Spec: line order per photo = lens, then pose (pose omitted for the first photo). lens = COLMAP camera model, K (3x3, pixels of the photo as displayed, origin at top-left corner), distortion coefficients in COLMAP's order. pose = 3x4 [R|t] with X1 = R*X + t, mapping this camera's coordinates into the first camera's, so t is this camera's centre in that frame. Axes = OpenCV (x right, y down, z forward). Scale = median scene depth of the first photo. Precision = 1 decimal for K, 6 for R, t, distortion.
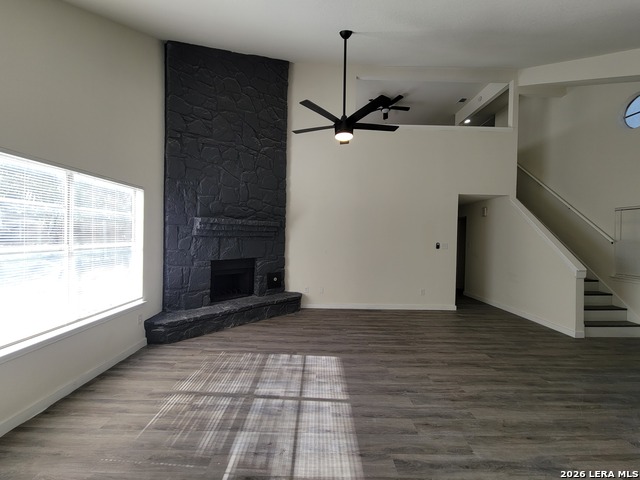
lens RADIAL K [[260.5, 0, 321.3], [0, 260.5, 241.1], [0, 0, 1]] dist [-0.001013, -0.002345]
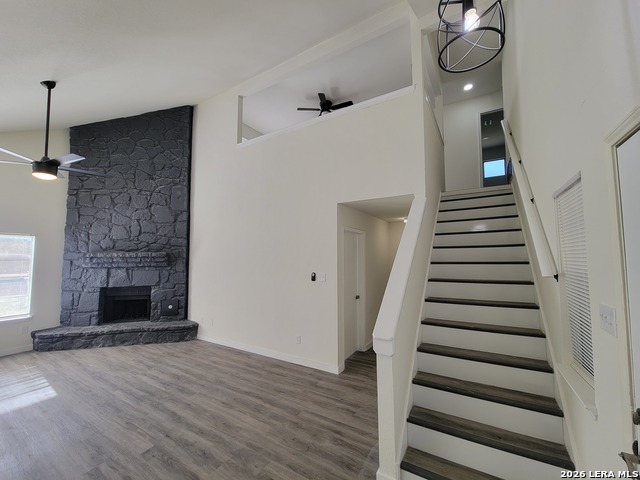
lens RADIAL K [[260.5, 0, 324.4], [0, 260.5, 240.9], [0, 0, 1]] dist [-0.001013, -0.002345]
pose [[0.852500, -0.056770, -0.519636, 1.256366], [0.012221, 0.995978, -0.088761, -0.025161], [0.522585, 0.069318, 0.849765, 0.568439]]
